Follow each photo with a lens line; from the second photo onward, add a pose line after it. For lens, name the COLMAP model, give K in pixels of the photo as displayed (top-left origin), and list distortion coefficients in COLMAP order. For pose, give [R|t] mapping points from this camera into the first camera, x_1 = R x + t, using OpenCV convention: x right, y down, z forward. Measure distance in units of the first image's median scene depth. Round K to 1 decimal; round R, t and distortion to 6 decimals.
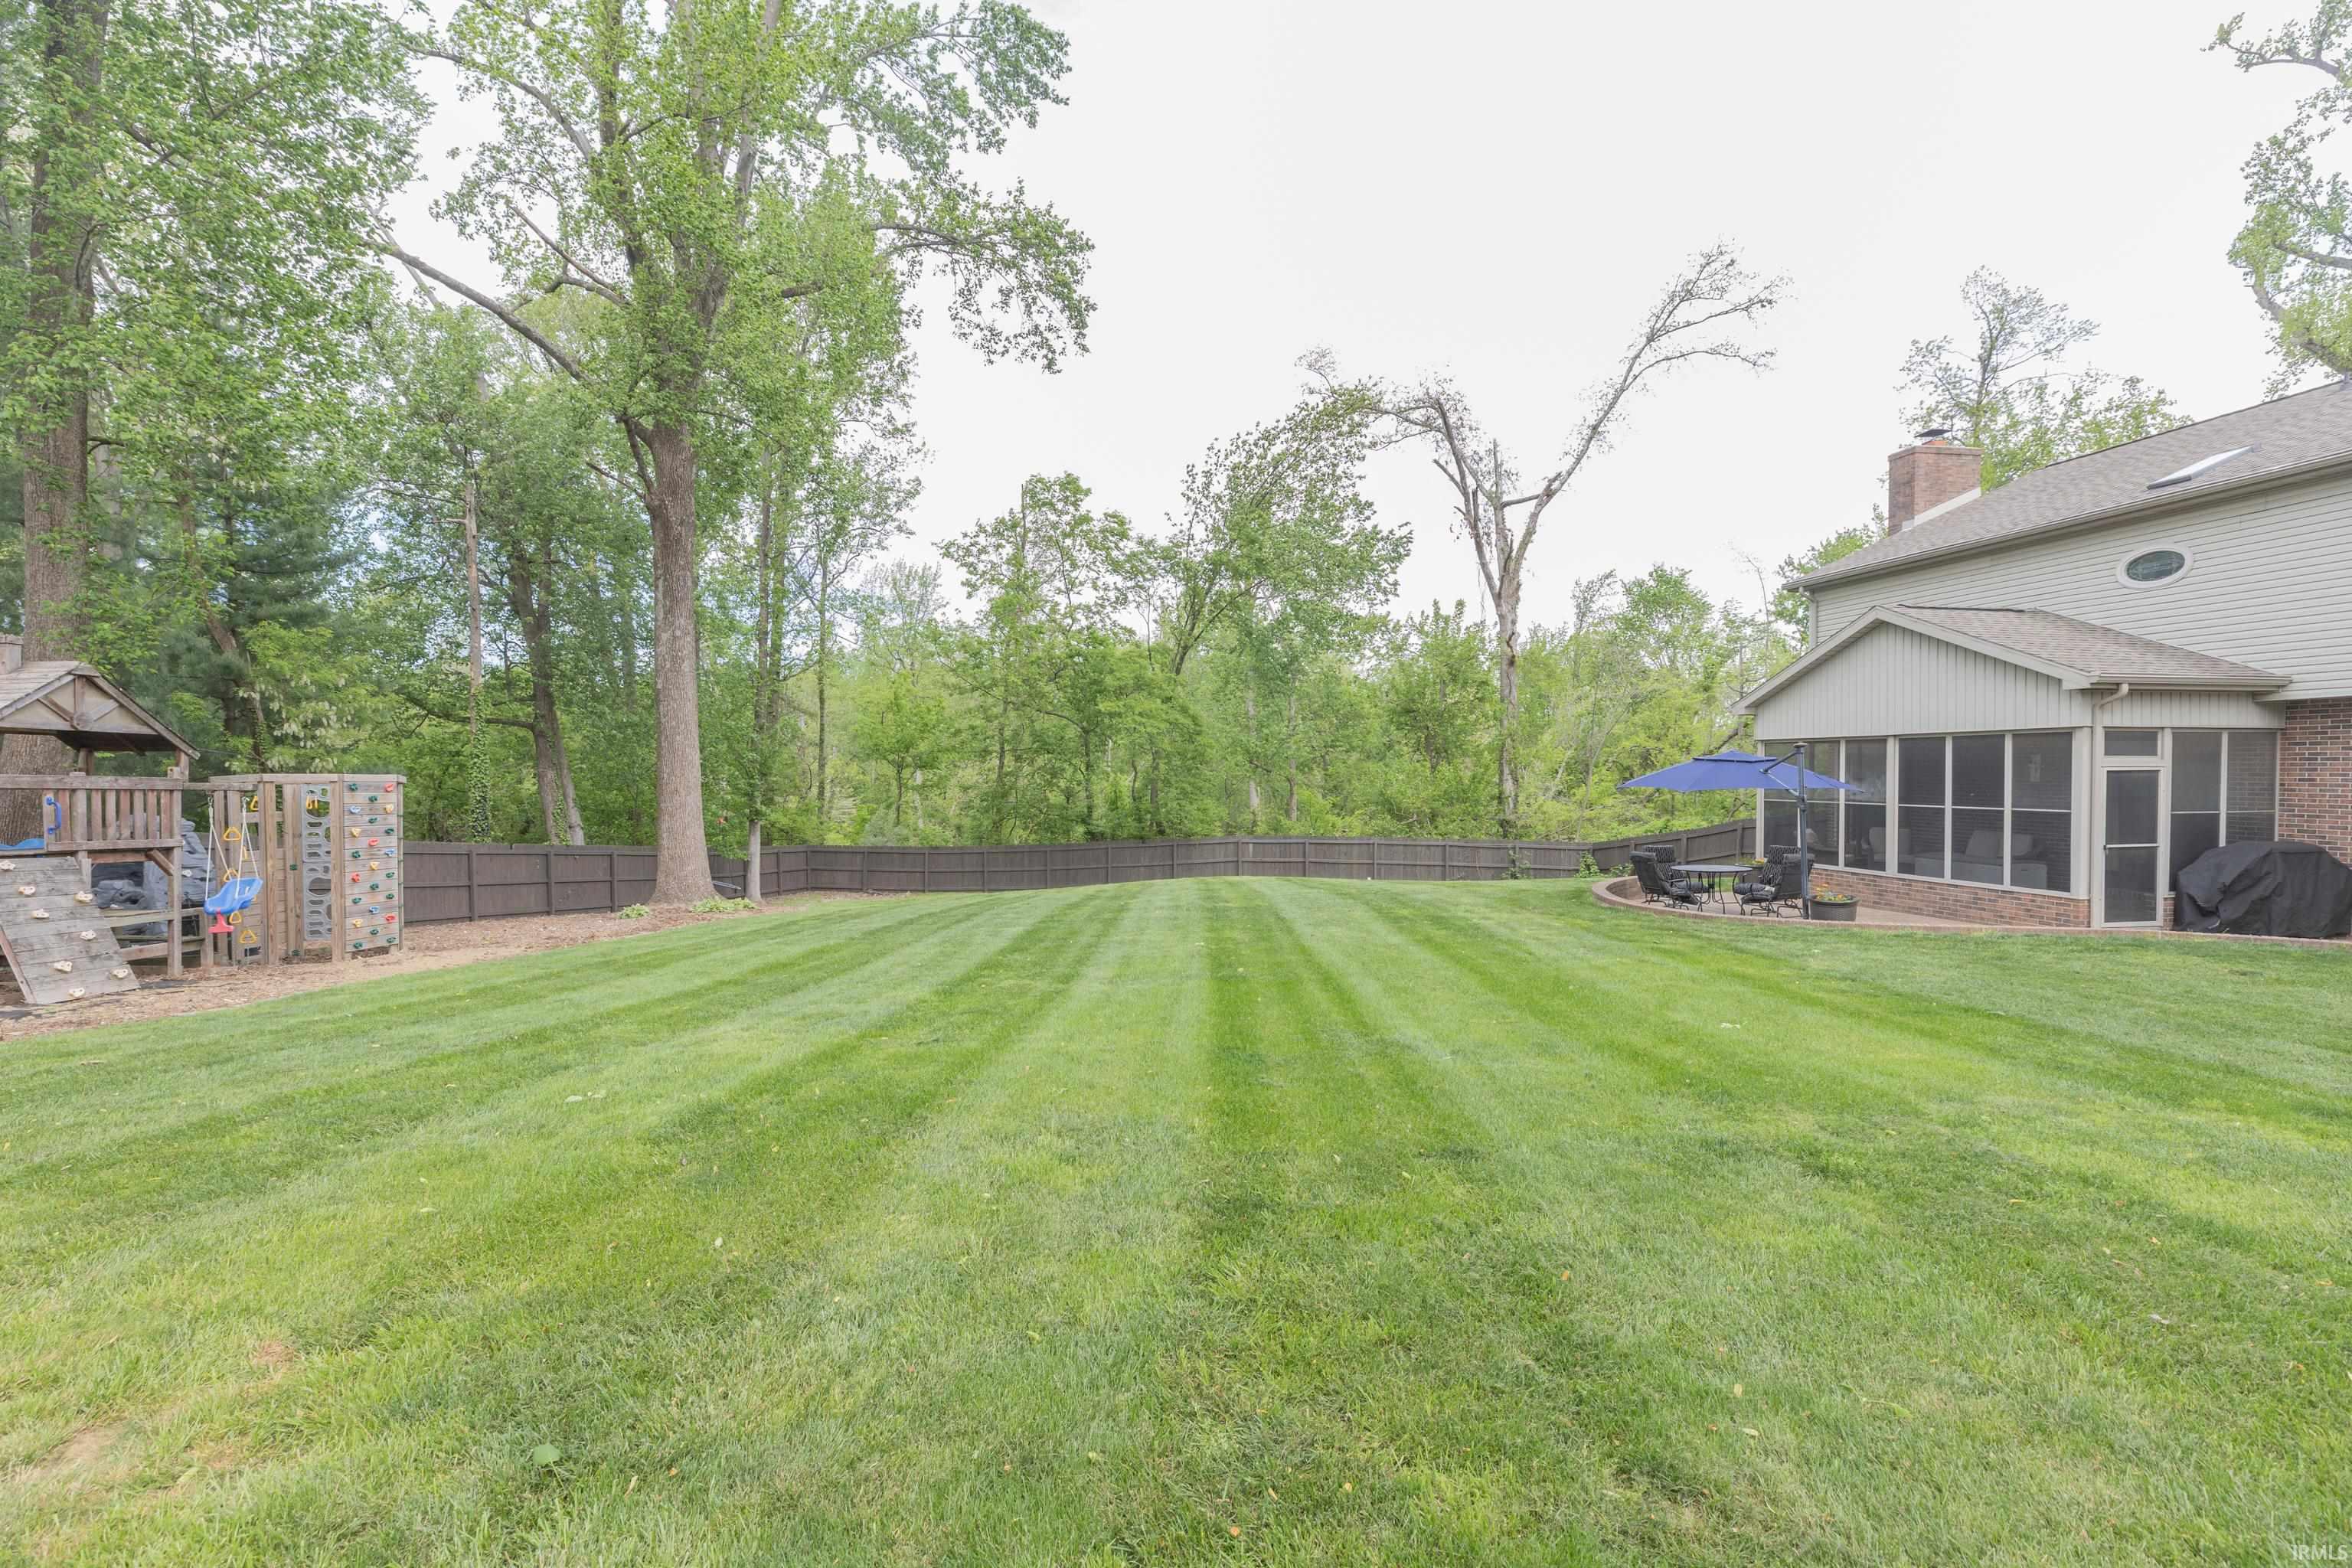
lens RADIAL K [[1071.6, 0, 1176.1], [0, 1071.6, 778.3], [0, 0, 1]] dist [0.001014, -0.000099]
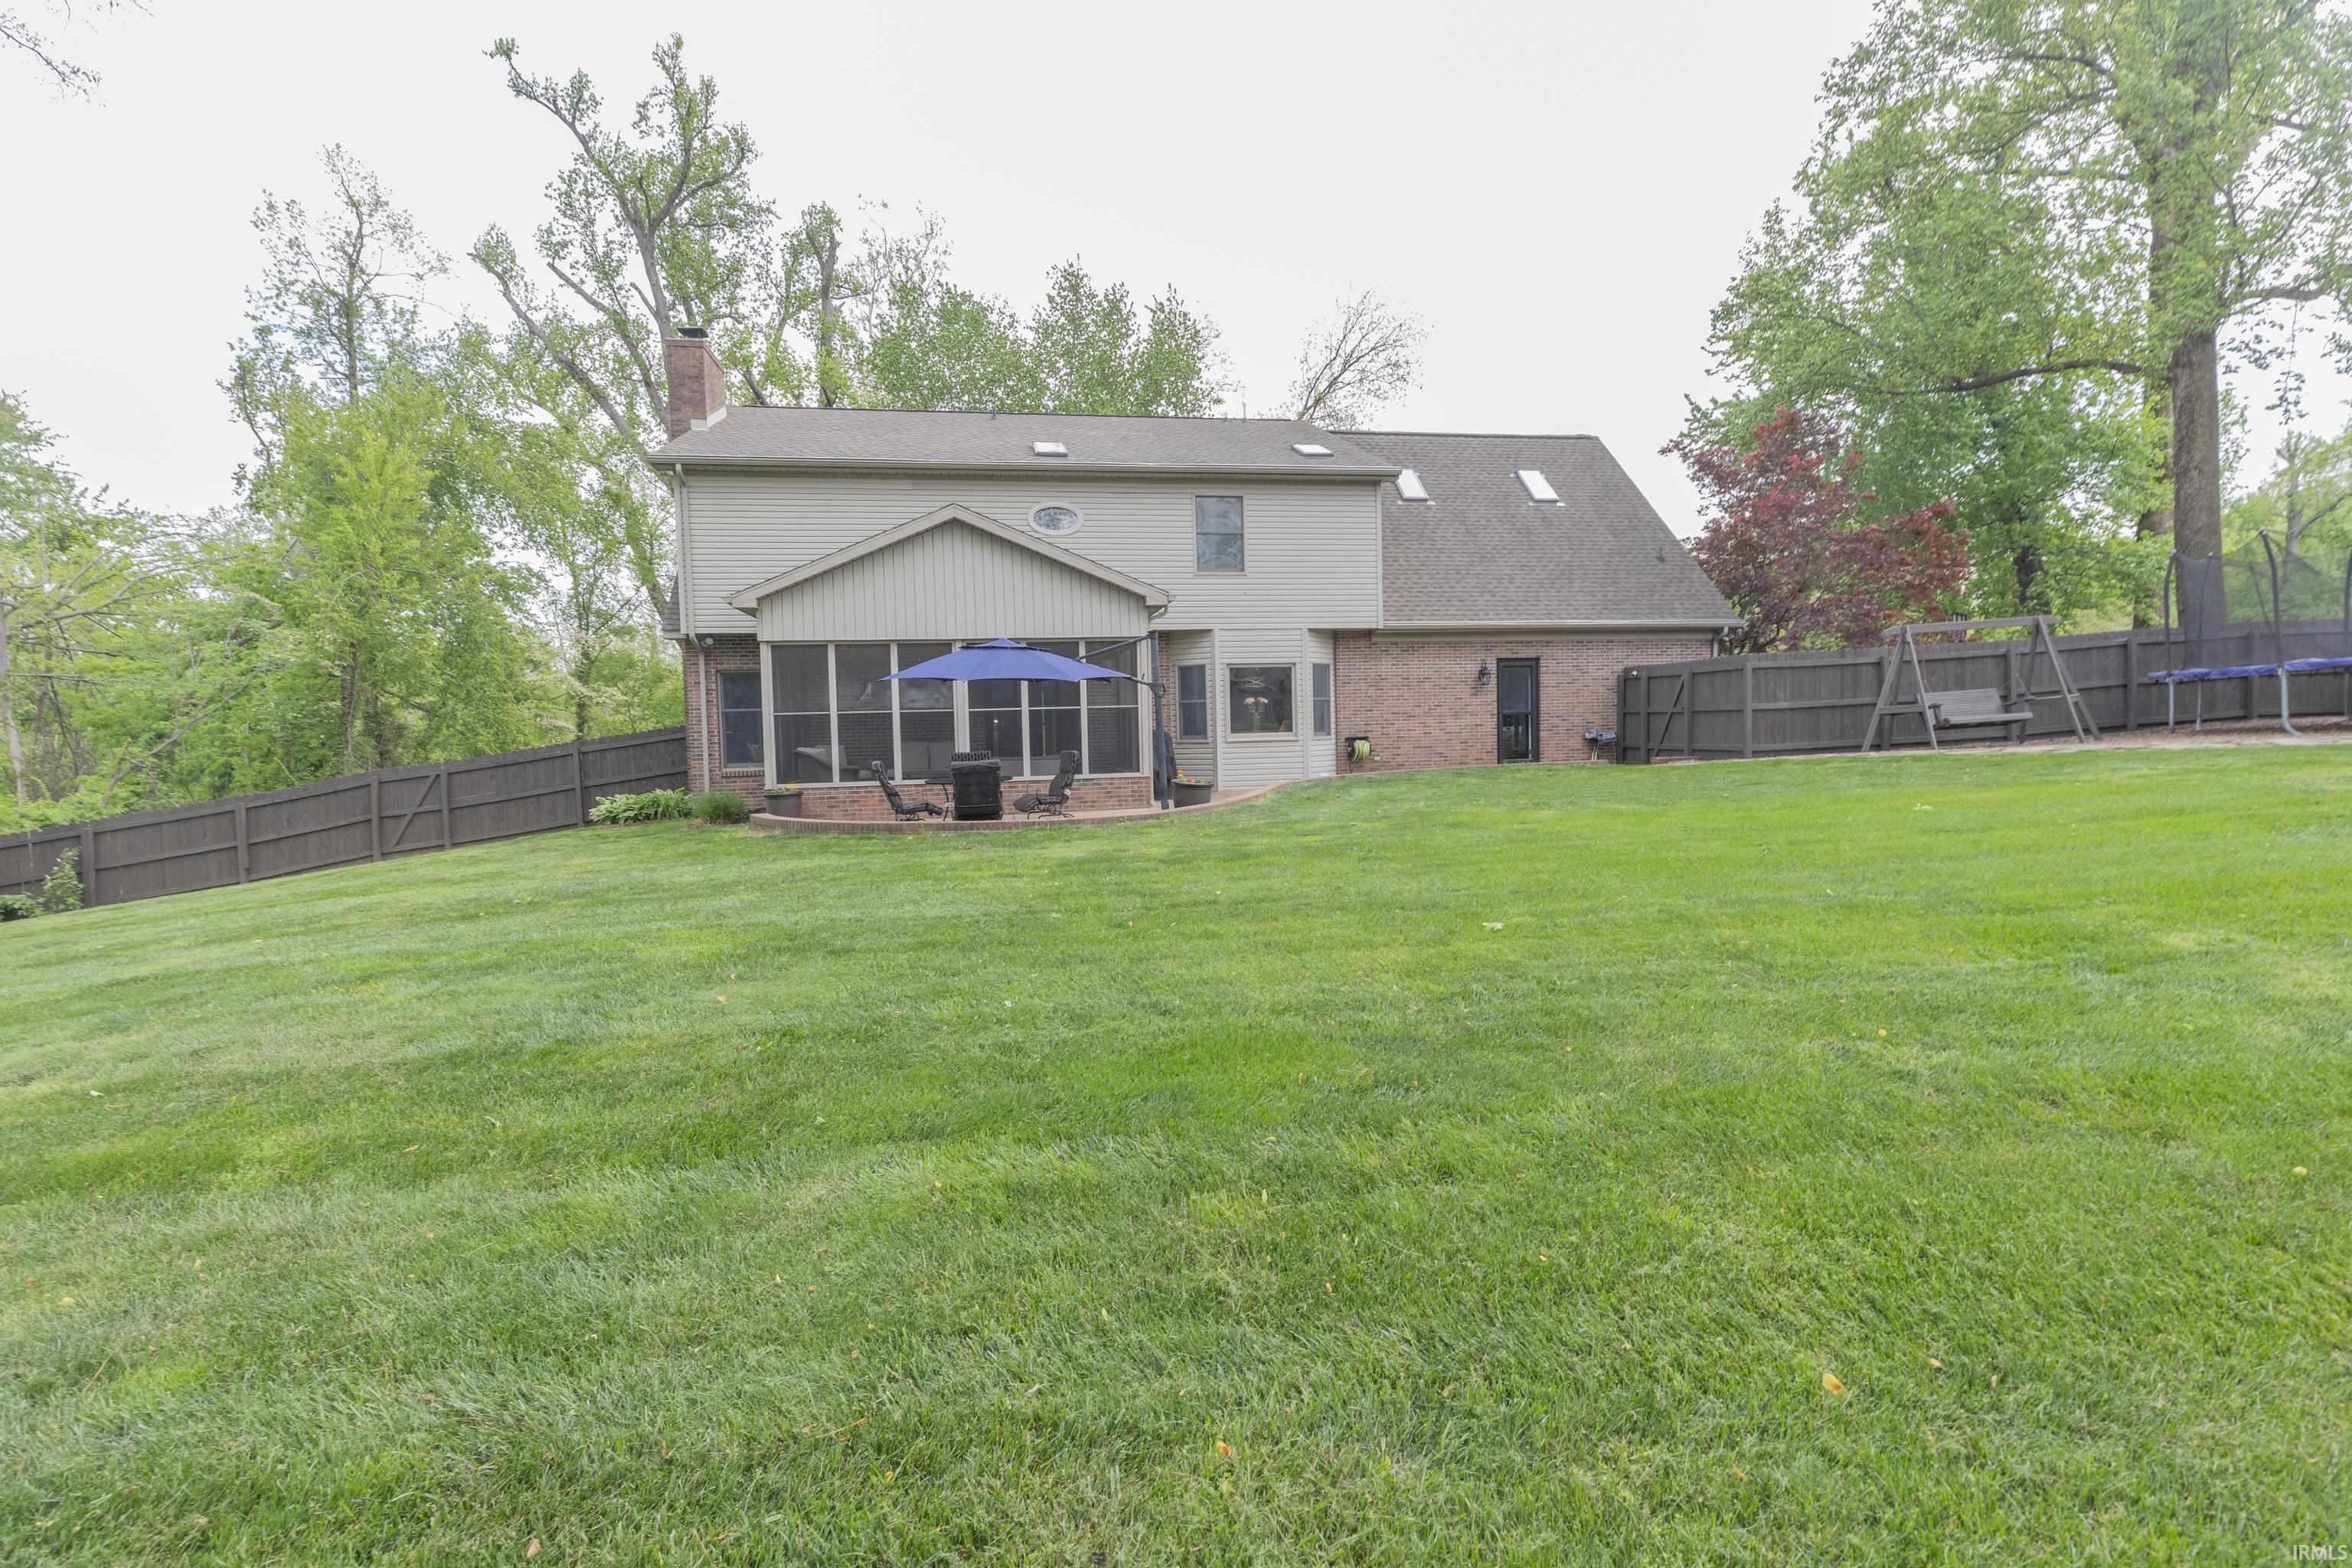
lens RADIAL K [[1071.6, 0, 1176.1], [0, 1071.6, 778.3], [0, 0, 1]] dist [0.001014, -0.000099]
pose [[0.014964, -0.034566, 0.999290, -0.373762], [0.018872, 0.999234, 0.034281, 0.068507], [-0.999710, 0.018346, 0.015605, 0.891751]]
